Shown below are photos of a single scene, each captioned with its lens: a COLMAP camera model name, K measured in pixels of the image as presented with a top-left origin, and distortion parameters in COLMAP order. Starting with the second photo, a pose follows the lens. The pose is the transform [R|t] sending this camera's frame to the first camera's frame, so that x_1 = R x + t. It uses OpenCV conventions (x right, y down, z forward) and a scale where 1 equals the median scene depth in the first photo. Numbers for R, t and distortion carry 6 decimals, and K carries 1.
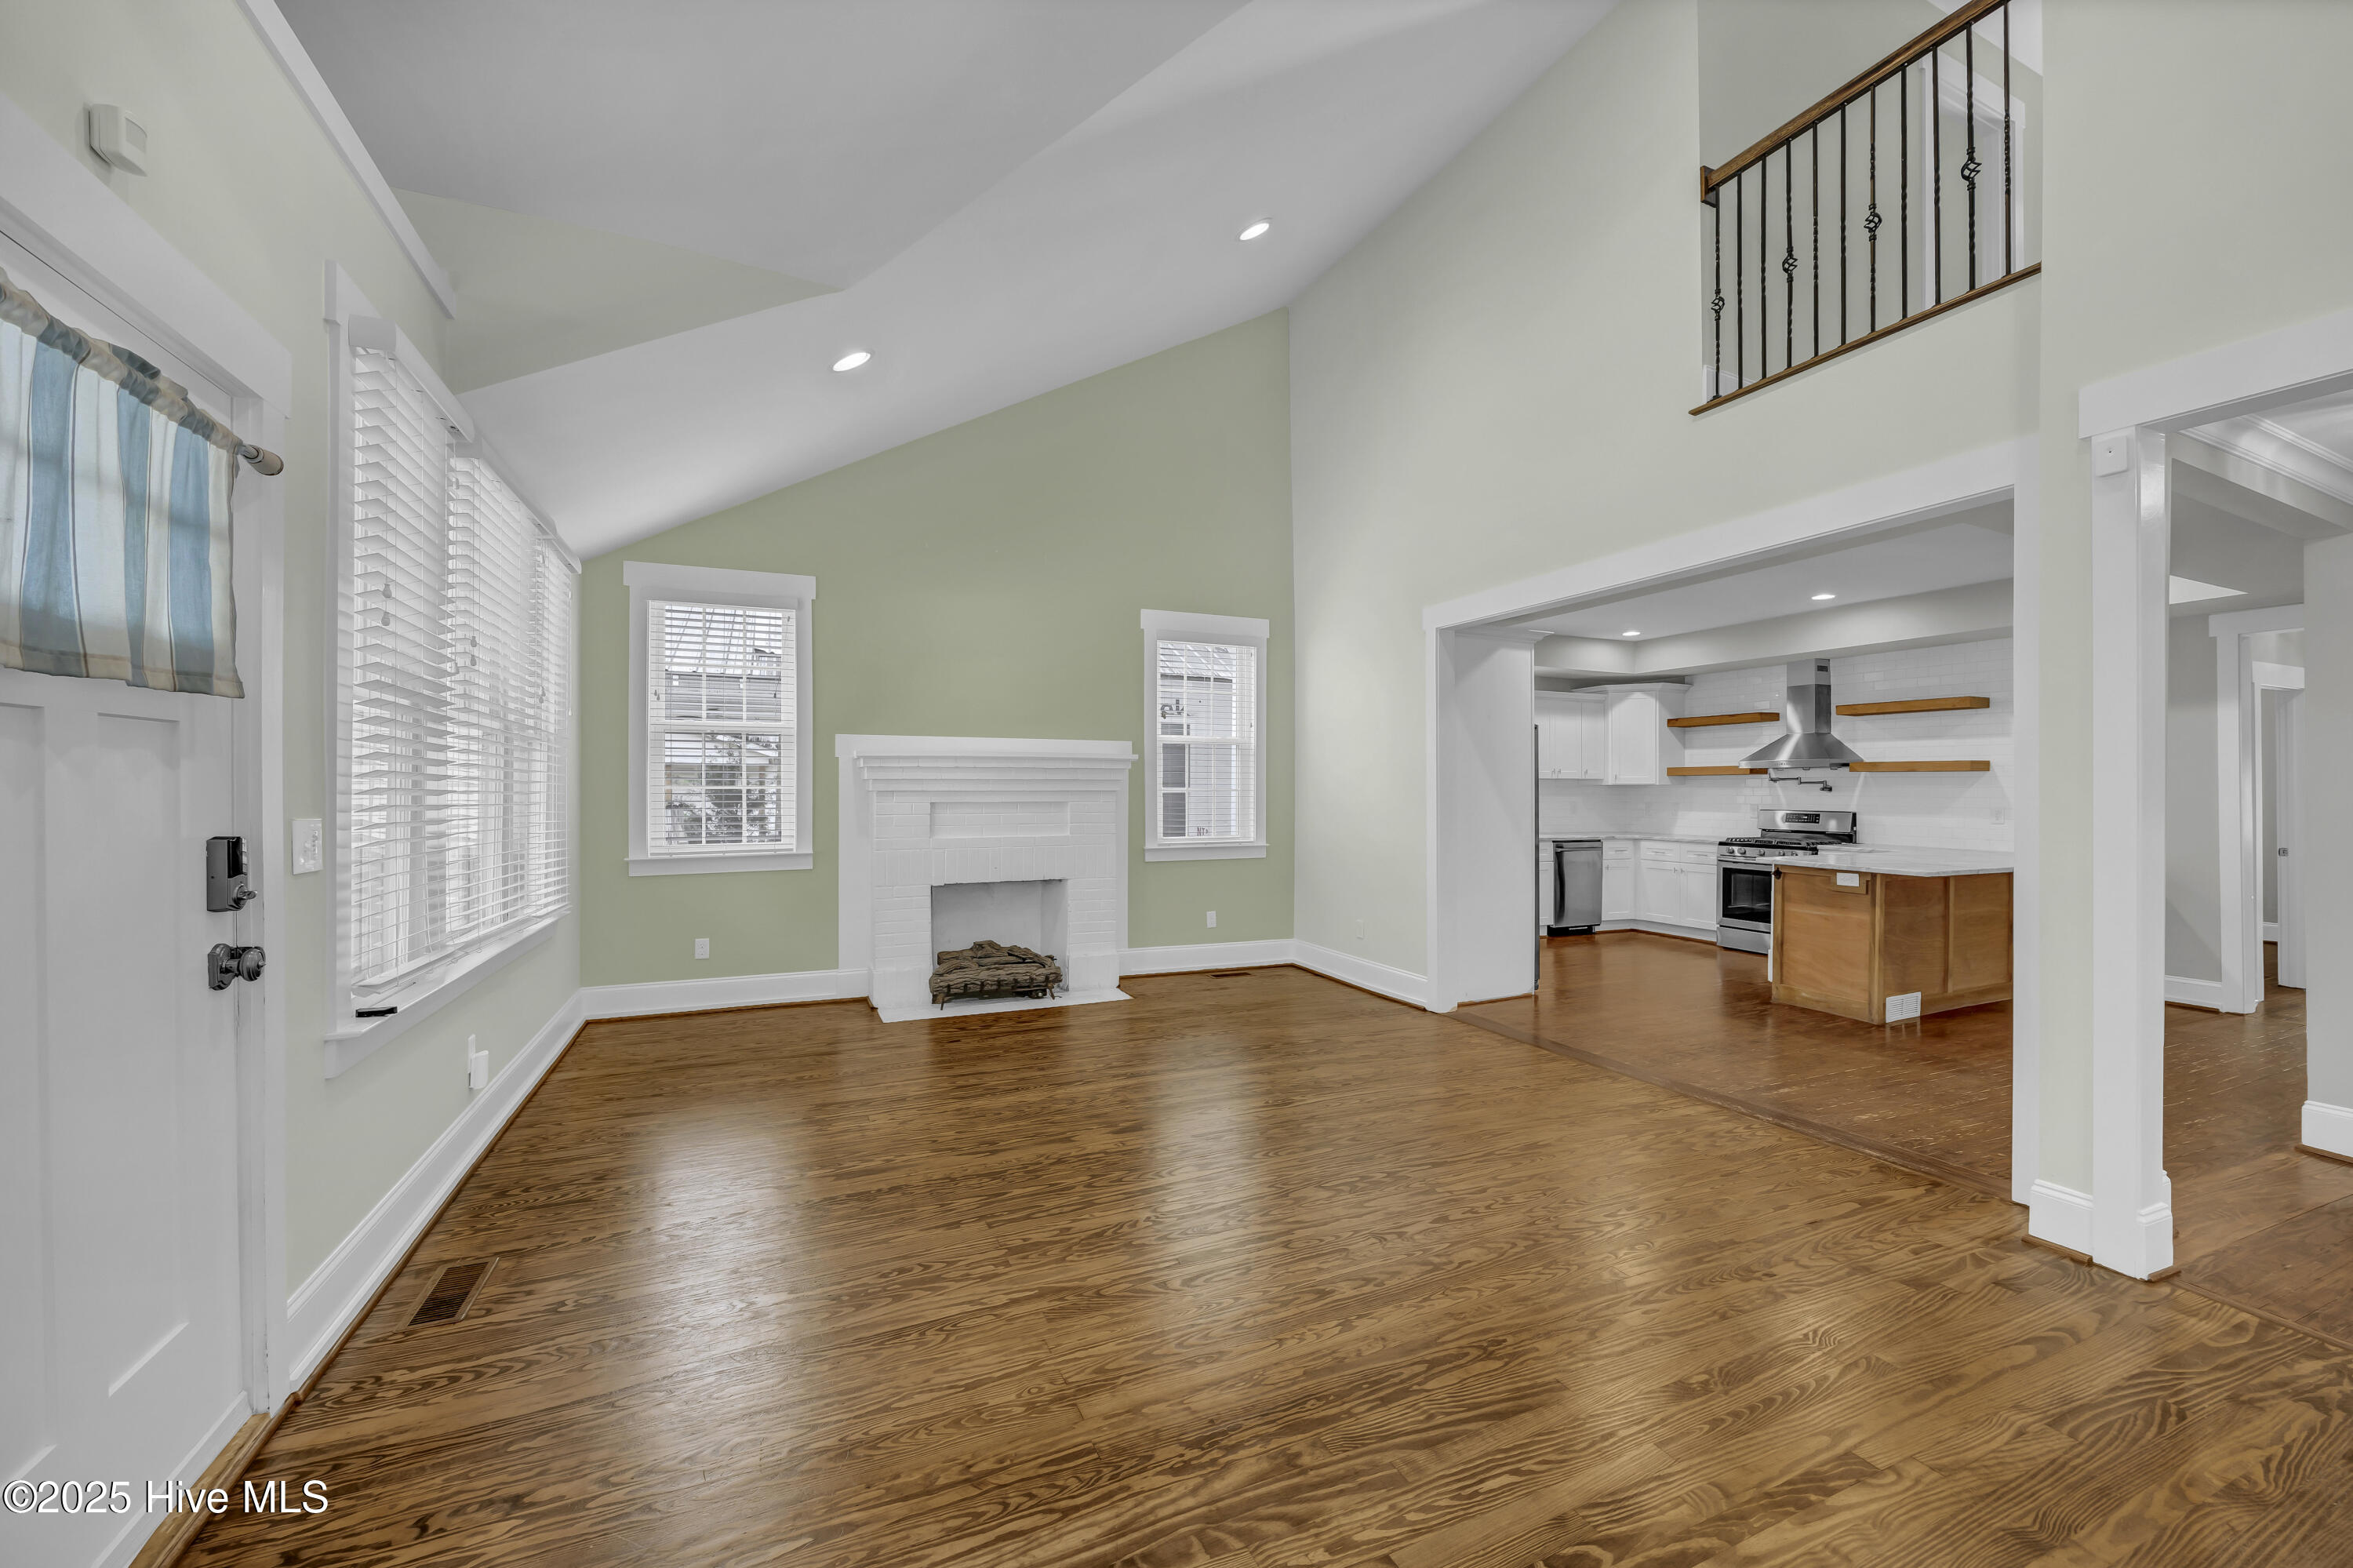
lens RADIAL K [[914.3, 0, 1187.1], [0, 914.3, 785.6], [0, 0, 1]] dist [-0.000589, 0.000001]
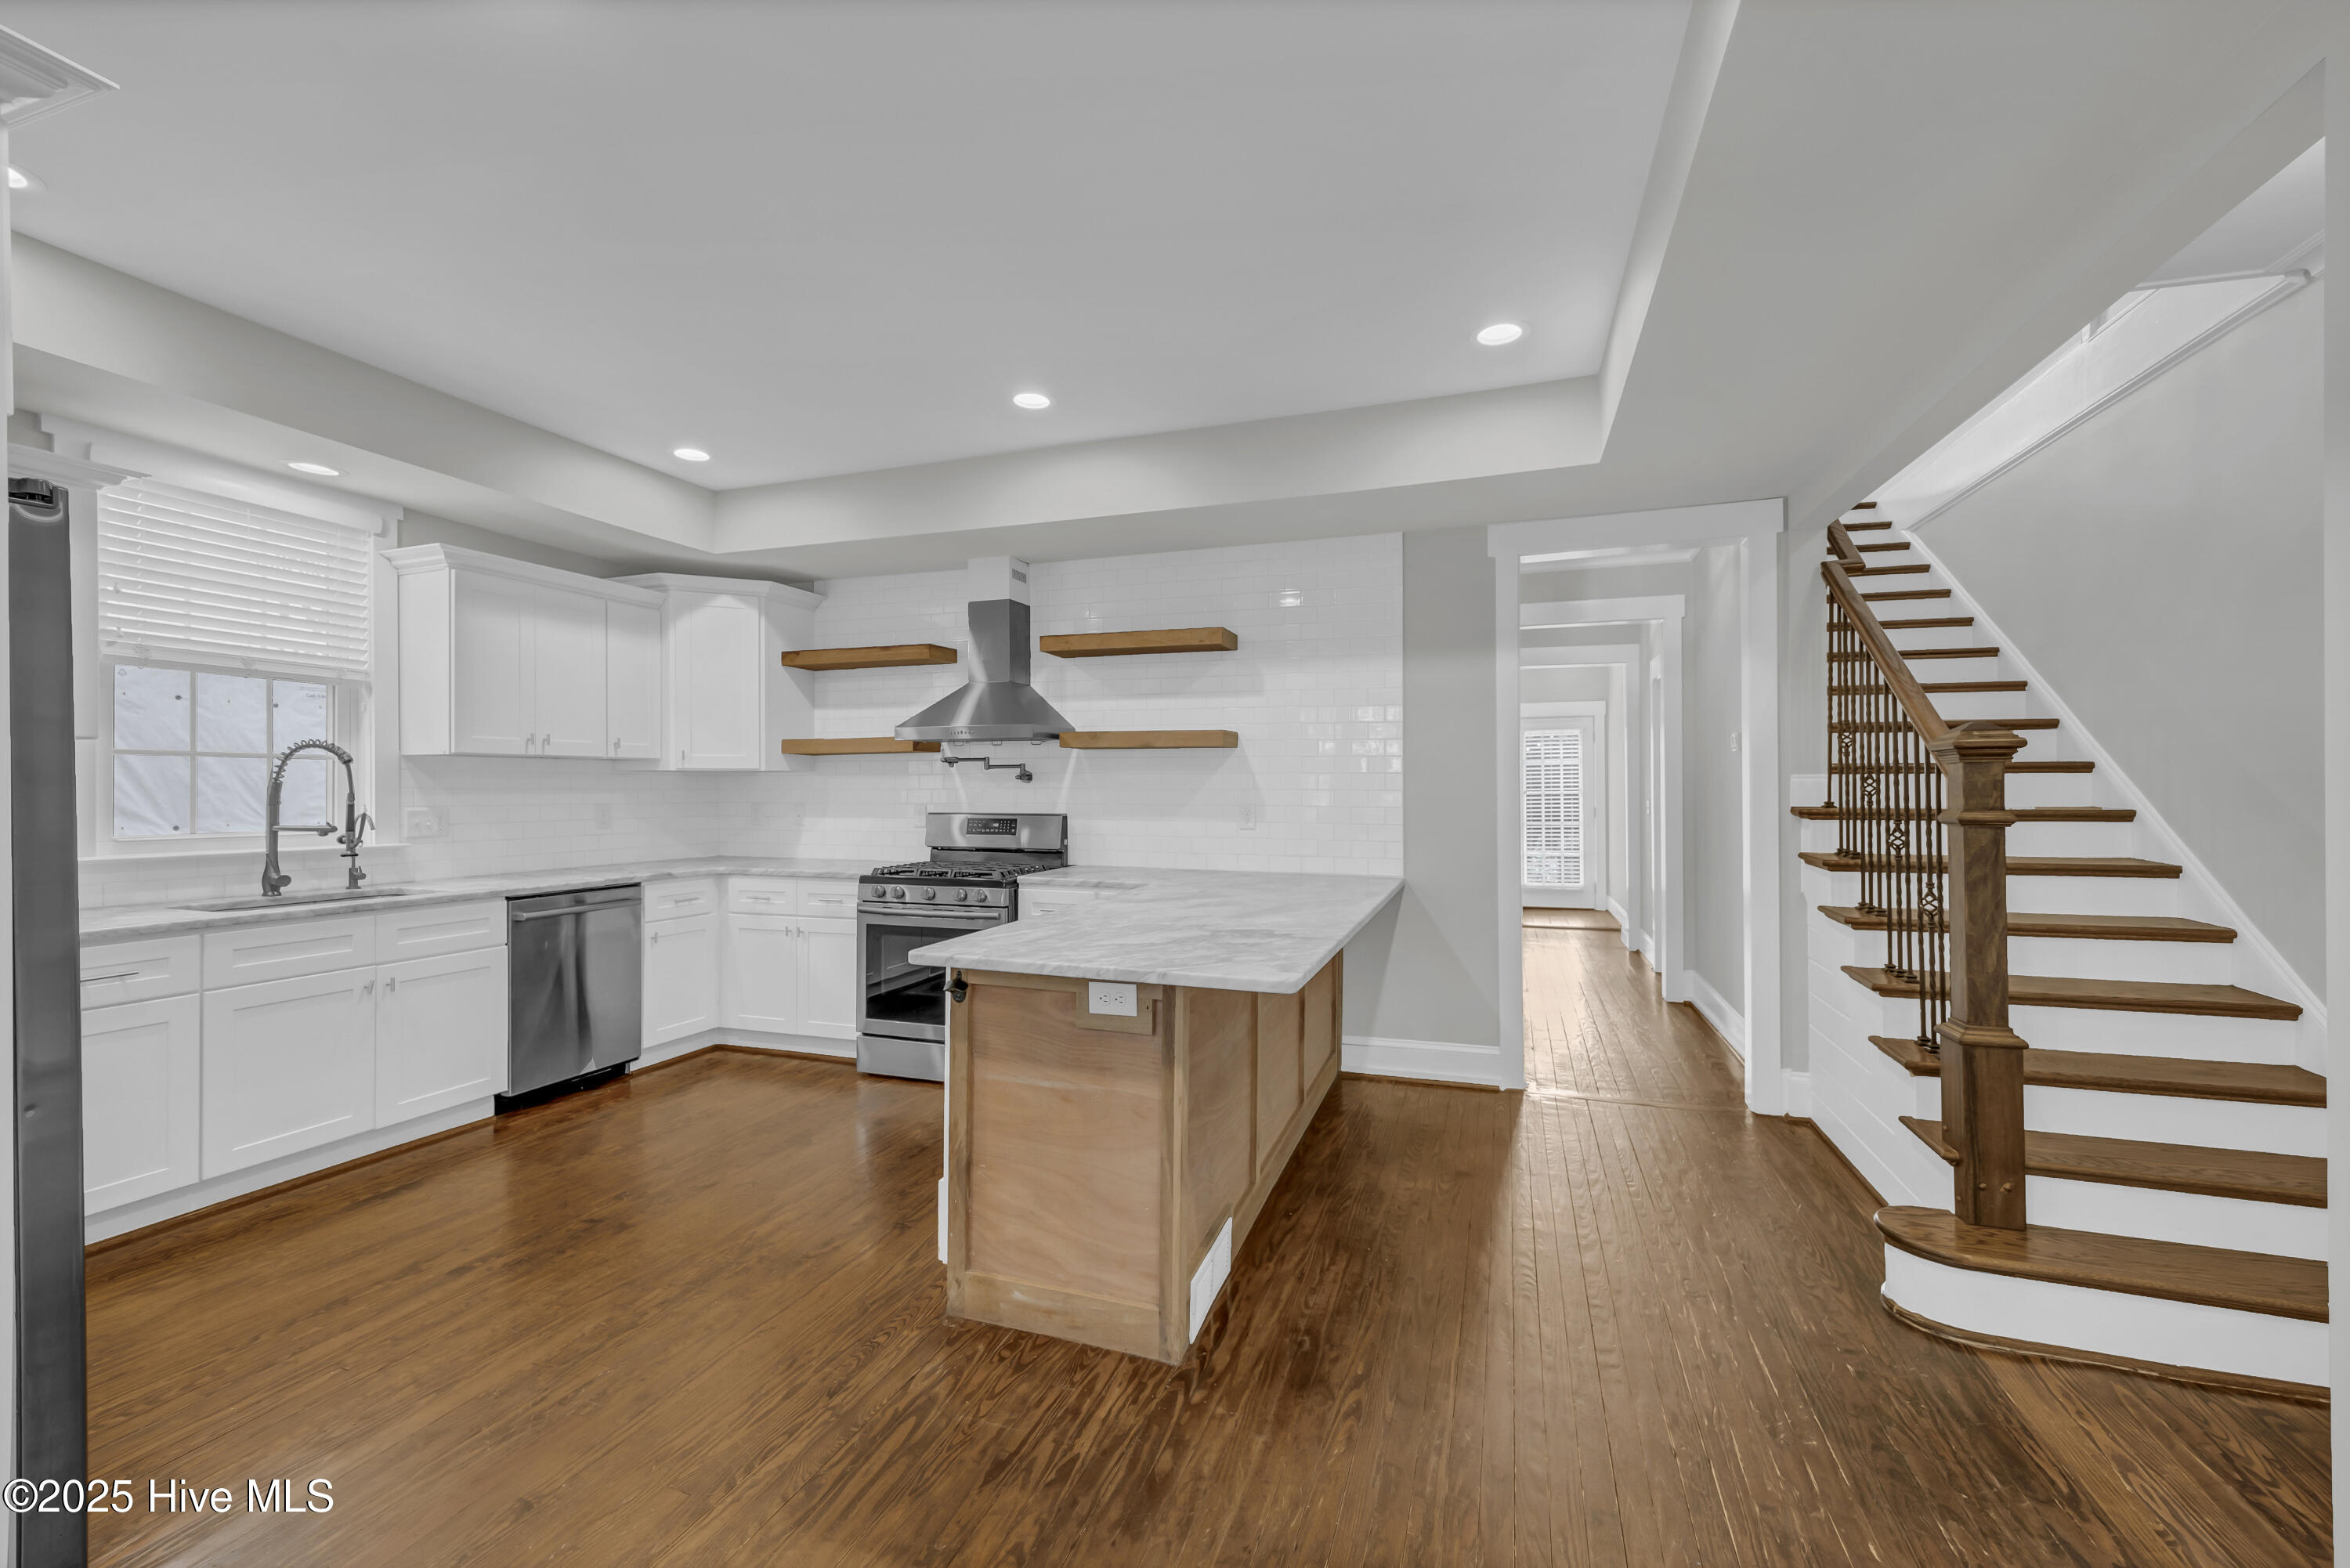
lens RADIAL K [[947.0, 0, 1175.0], [0, 947.0, 784.0], [0, 0, 1]] dist [0.001525, 0.000112]
pose [[0.692478, -0.004401, 0.721425, 0.344167], [0.000446, 0.999984, 0.005672, 0.005328], [-0.721439, -0.003606, 0.692469, 0.537546]]
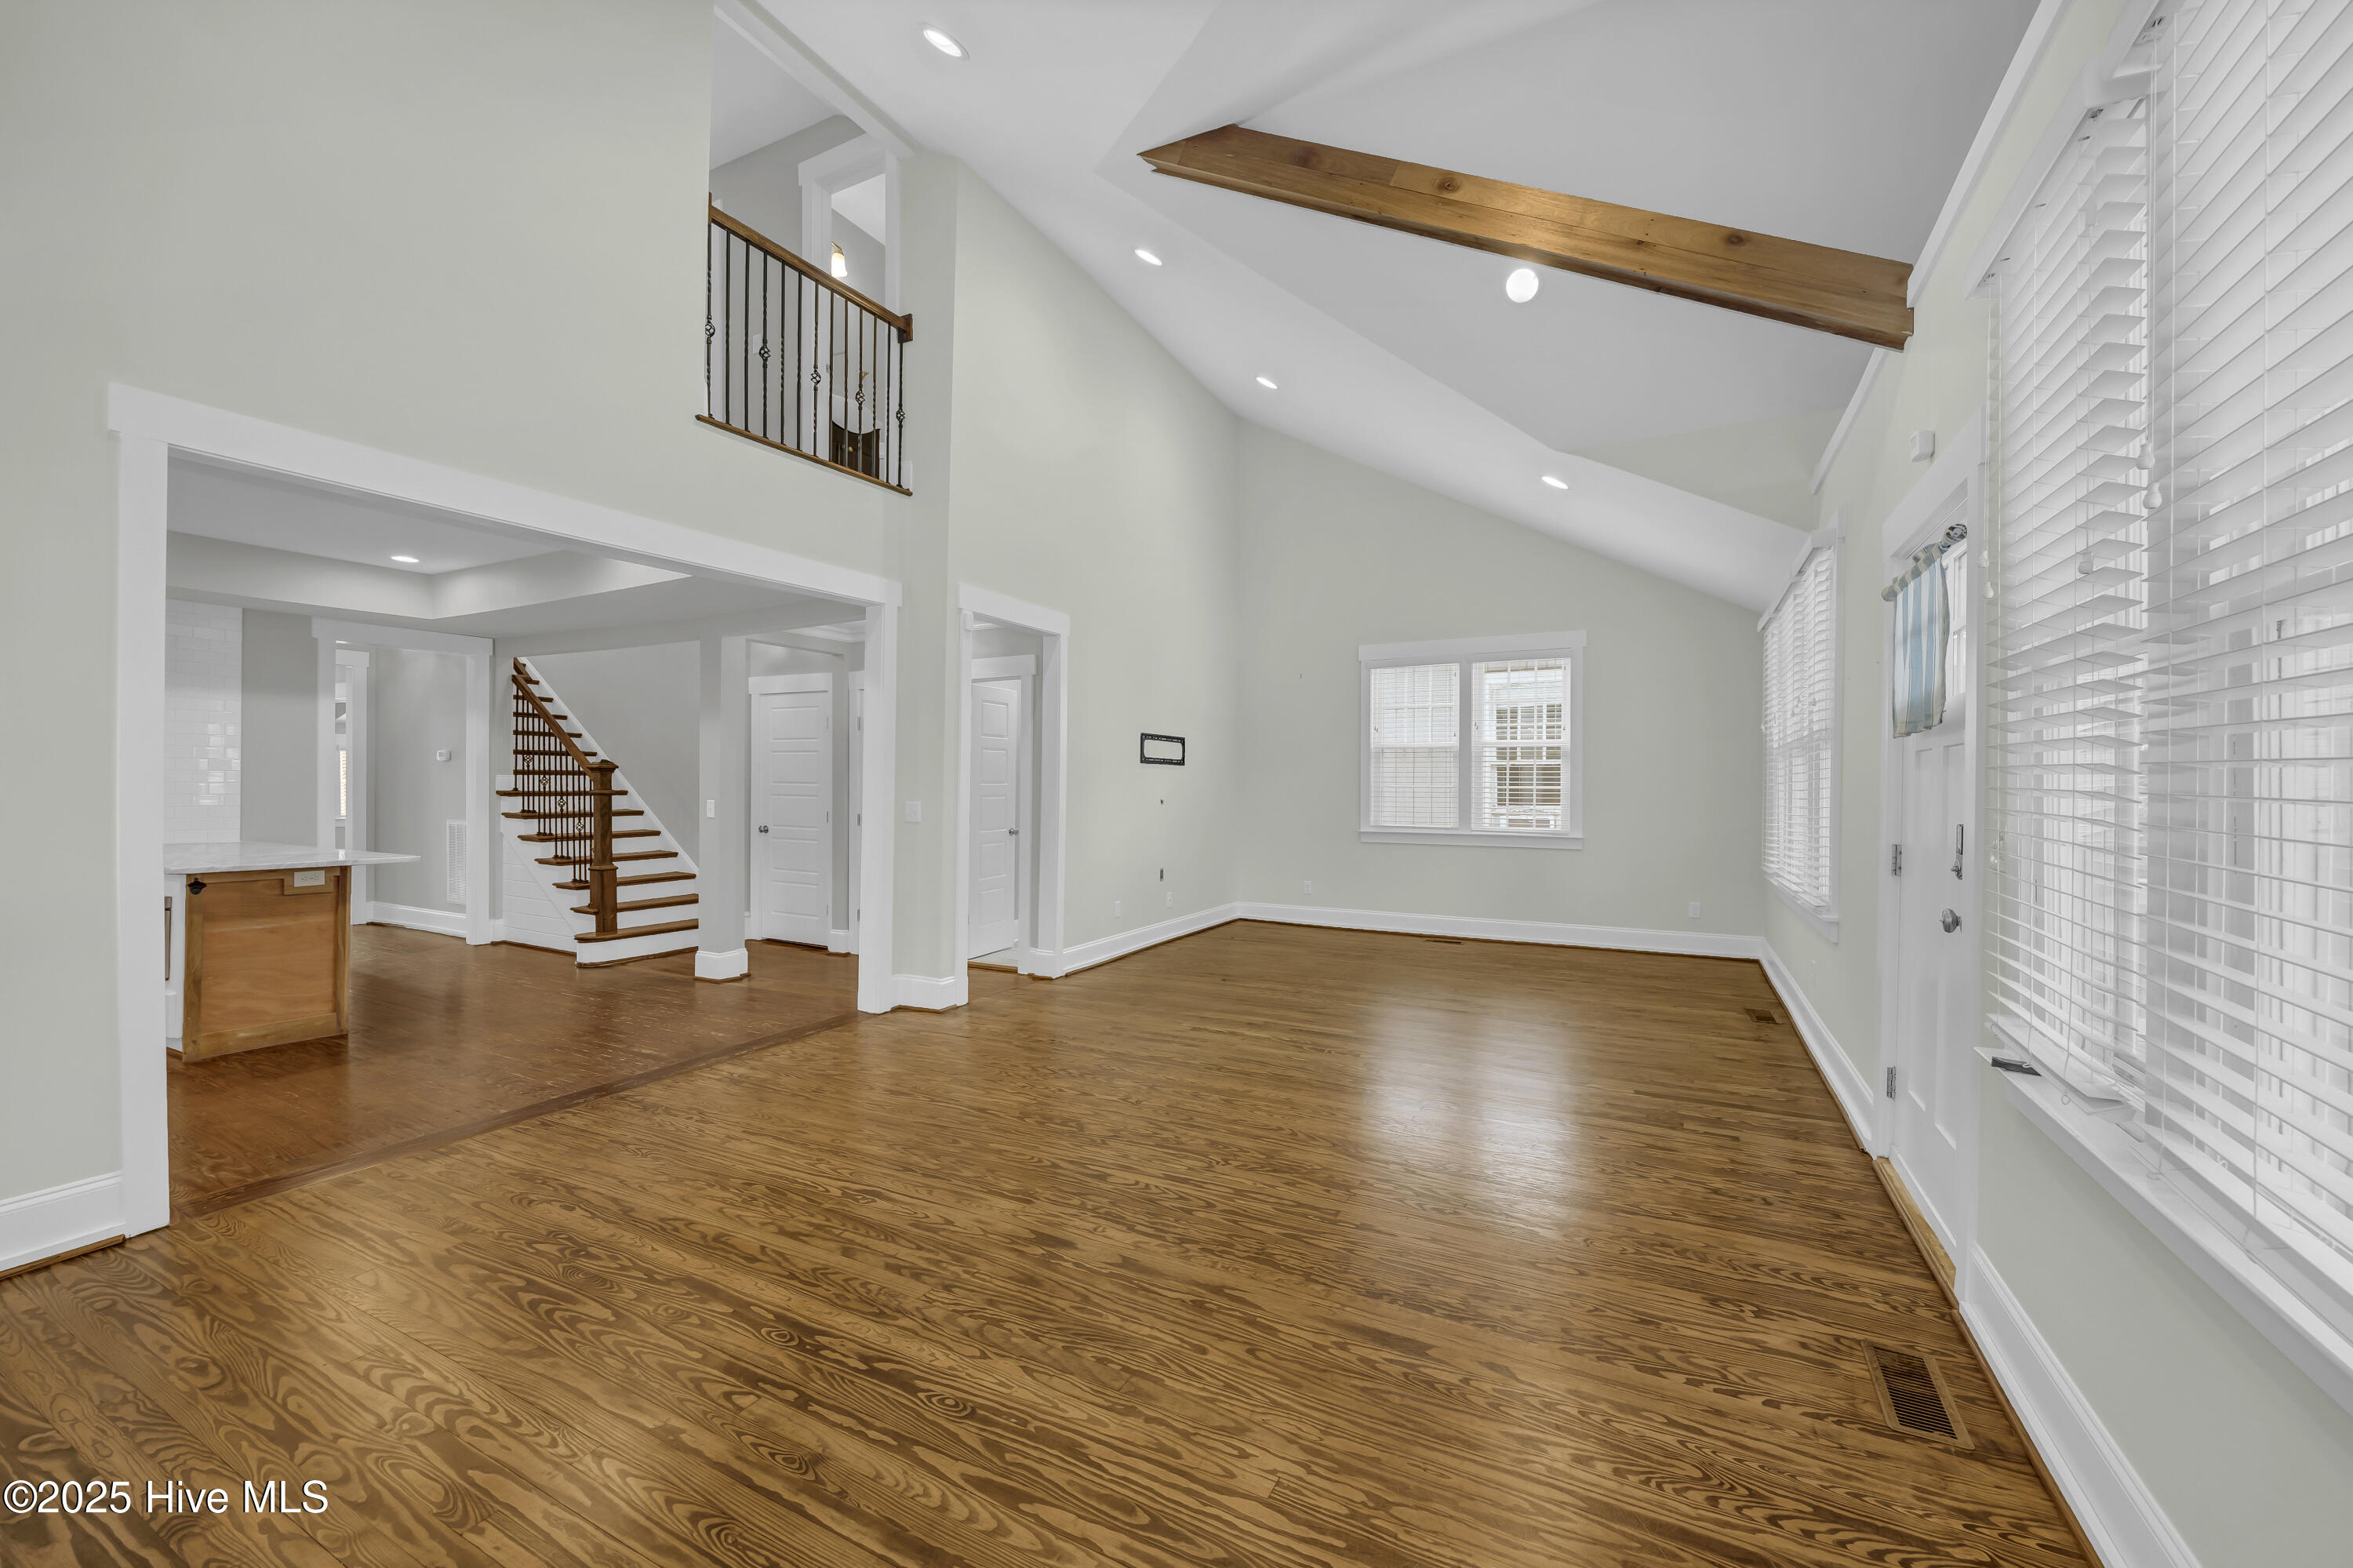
lens RADIAL K [[927.1, 0, 1176.5], [0, 927.1, 784.0], [0, 0, 1]] dist [0.009527, 0.000030]
pose [[-0.607188, -0.008782, 0.794510, -0.356313], [-0.012481, 0.999921, 0.001515, 0.002185], [-0.794460, -0.008997, -0.607249, 0.684073]]
